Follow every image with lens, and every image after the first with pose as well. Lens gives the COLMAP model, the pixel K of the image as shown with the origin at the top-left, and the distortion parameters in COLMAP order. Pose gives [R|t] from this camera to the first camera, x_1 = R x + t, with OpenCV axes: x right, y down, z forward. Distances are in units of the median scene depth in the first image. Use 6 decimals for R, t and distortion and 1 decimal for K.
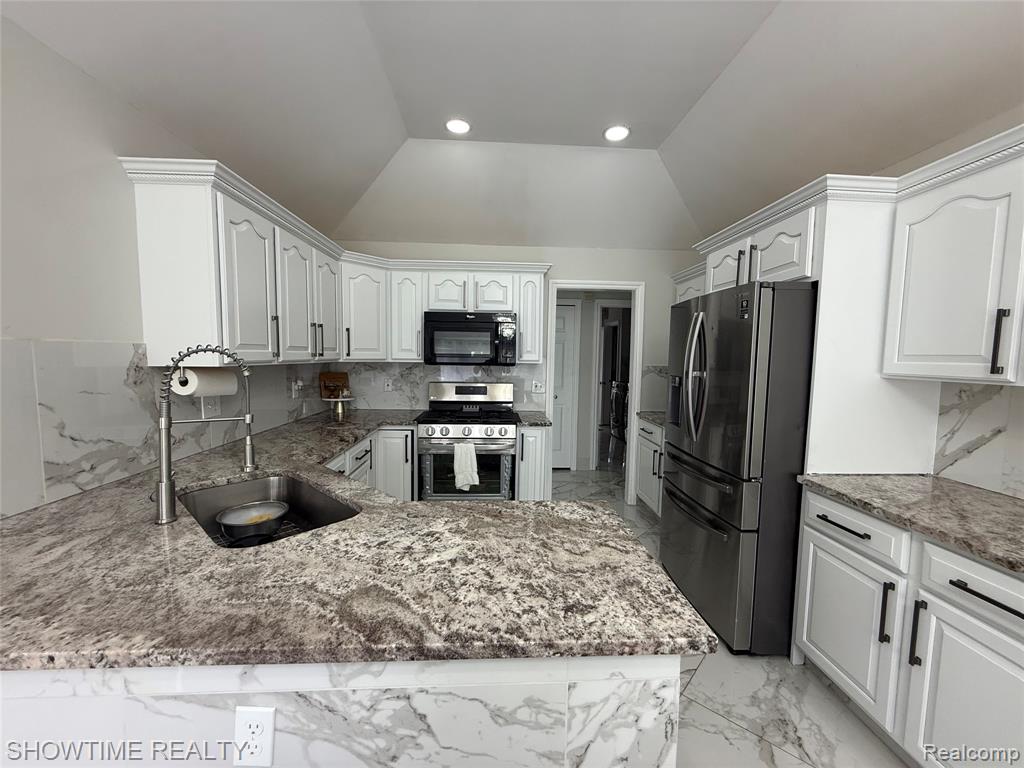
lens RADIAL K [[410.4, 0, 512.2], [0, 410.4, 378.1], [0, 0, 1]] dist [0.005800, -0.001275]
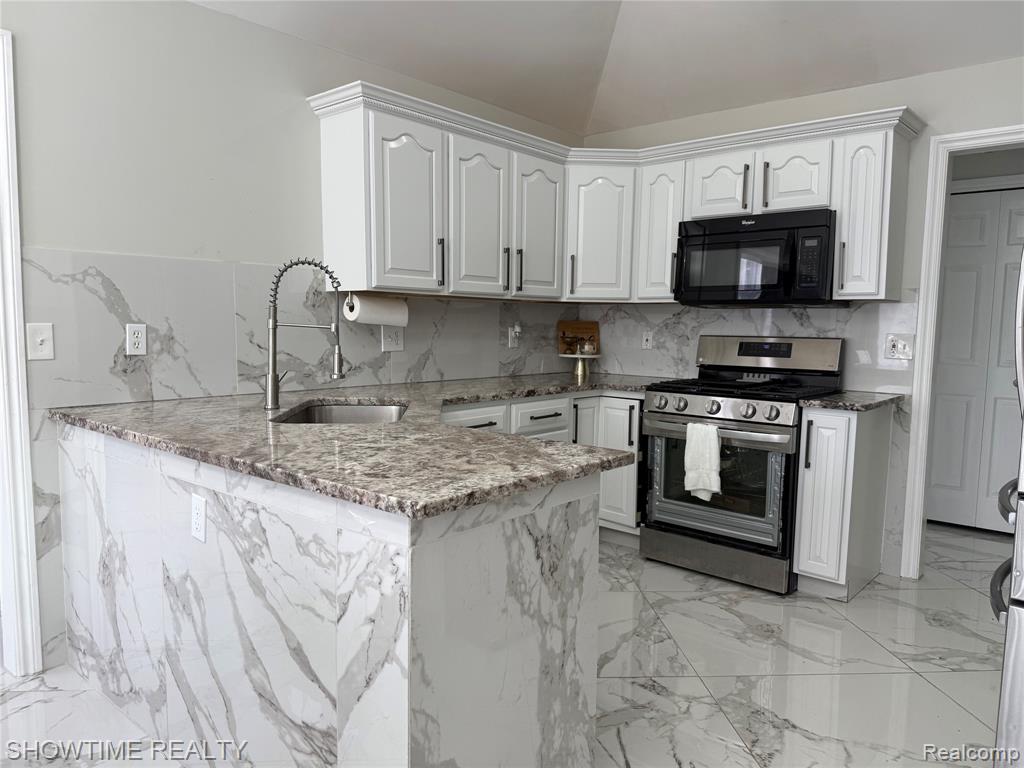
lens RADIAL K [[729.0, 0, 517.1], [0, 729.0, 382.0], [0, 0, 1]] dist [0.046779, -0.040539]
pose [[0.721803, 0.049078, -0.690357, 0.688411], [-0.042524, 0.998743, 0.026542, 0.117448], [0.690791, 0.010199, 0.722982, -0.016051]]
